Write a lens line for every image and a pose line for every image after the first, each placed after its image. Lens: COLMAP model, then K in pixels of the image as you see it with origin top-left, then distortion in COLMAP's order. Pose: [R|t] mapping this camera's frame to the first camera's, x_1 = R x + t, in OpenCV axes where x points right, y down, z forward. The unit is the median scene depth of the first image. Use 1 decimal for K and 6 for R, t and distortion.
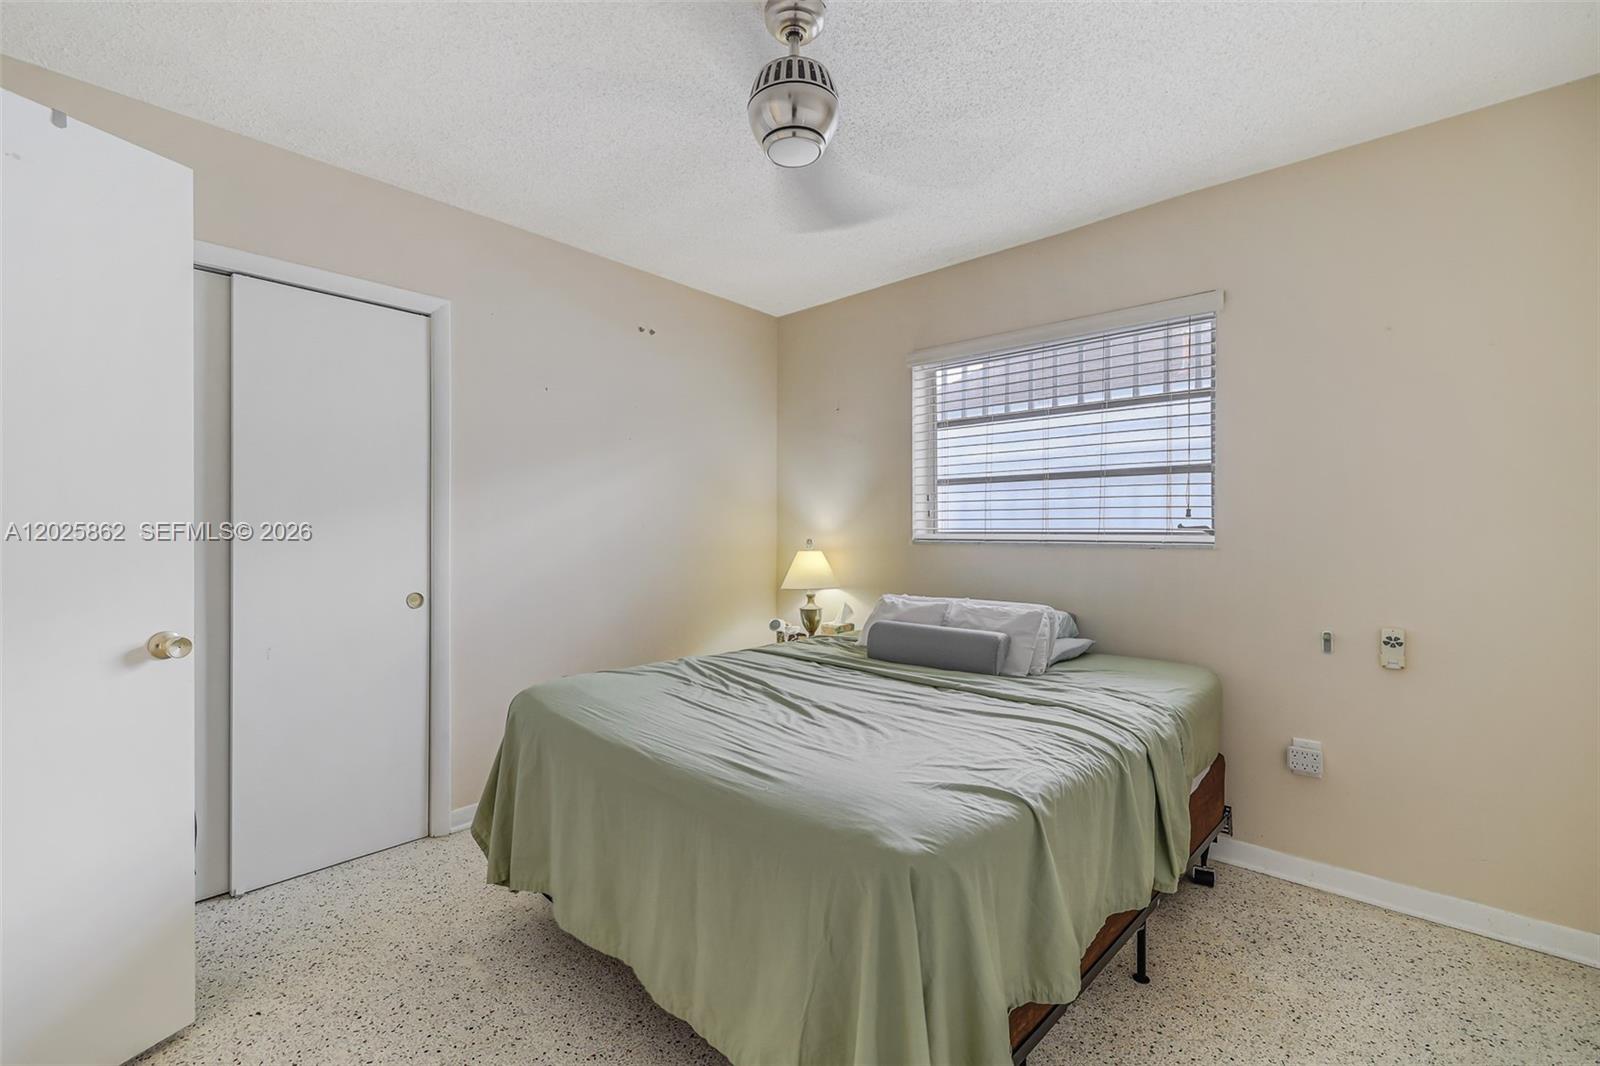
lens RADIAL K [[680.1, 0, 789.3], [0, 680.1, 540.1], [0, 0, 1]] dist [0.001131, 0.000558]
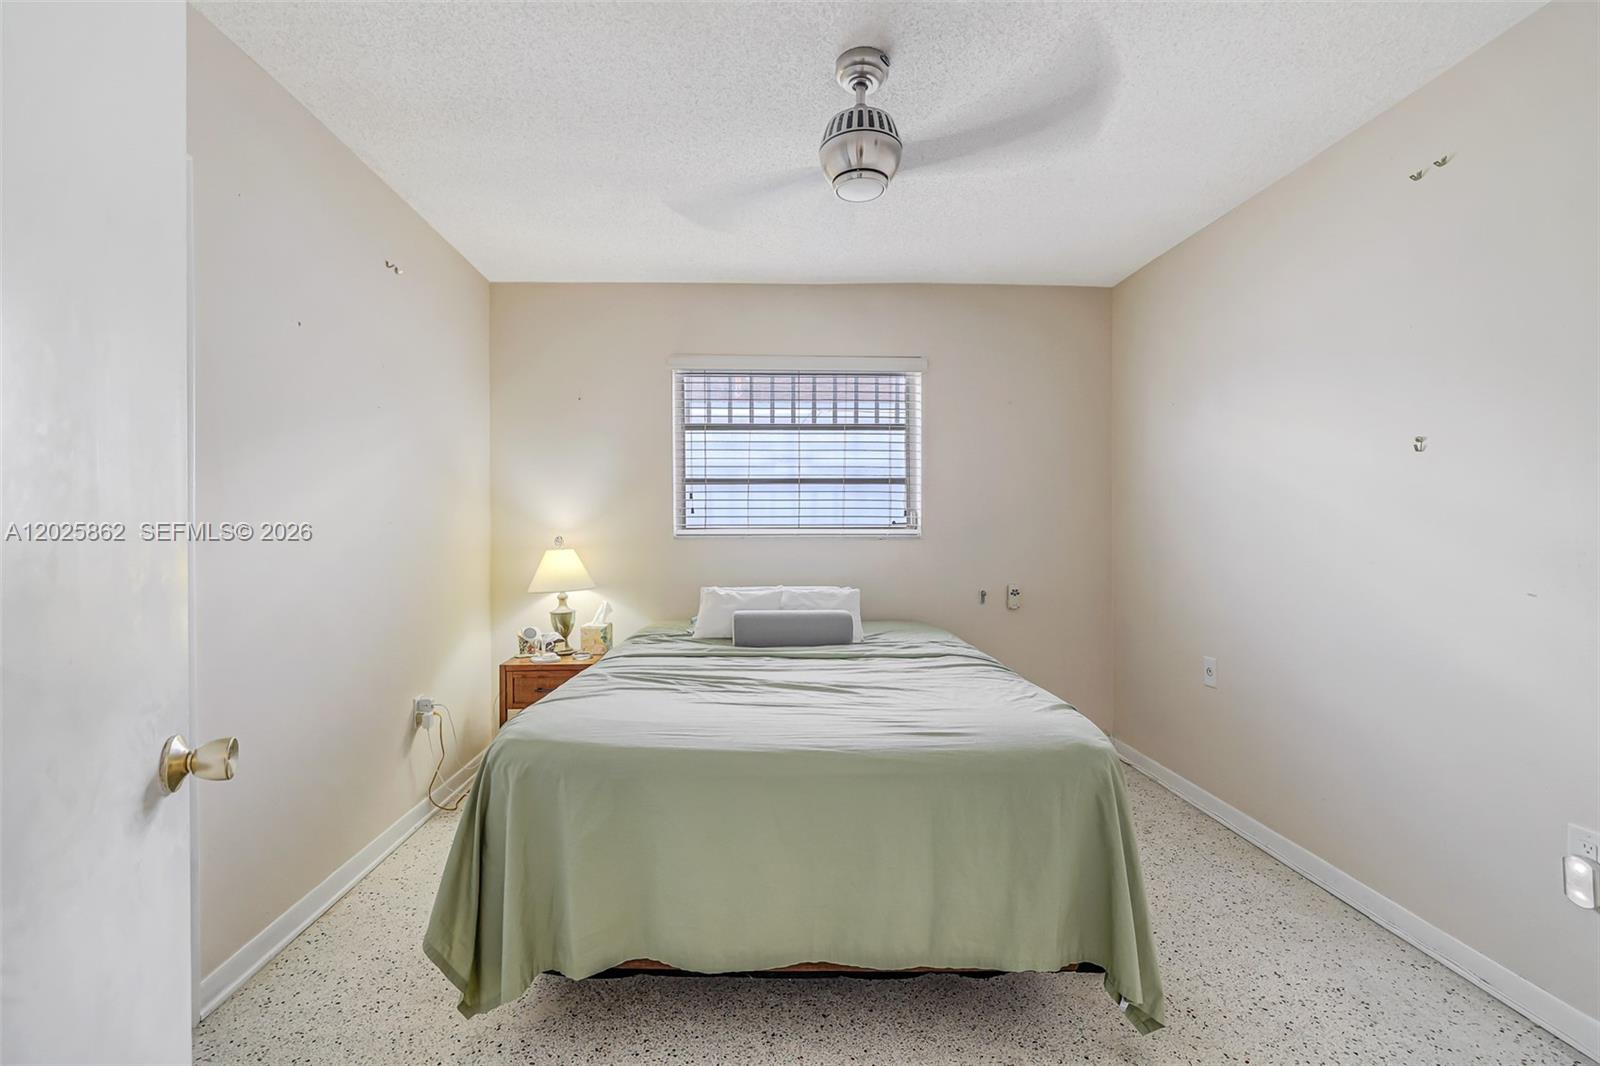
lens RADIAL K [[680.1, 0, 782.7], [0, 680.1, 522.2], [0, 0, 1]] dist [0.001131, 0.000558]
pose [[0.708387, -0.001668, 0.705822, -0.498405], [0.013677, 0.999842, -0.011363, -0.007788], [-0.705692, 0.017703, 0.708298, 0.162269]]
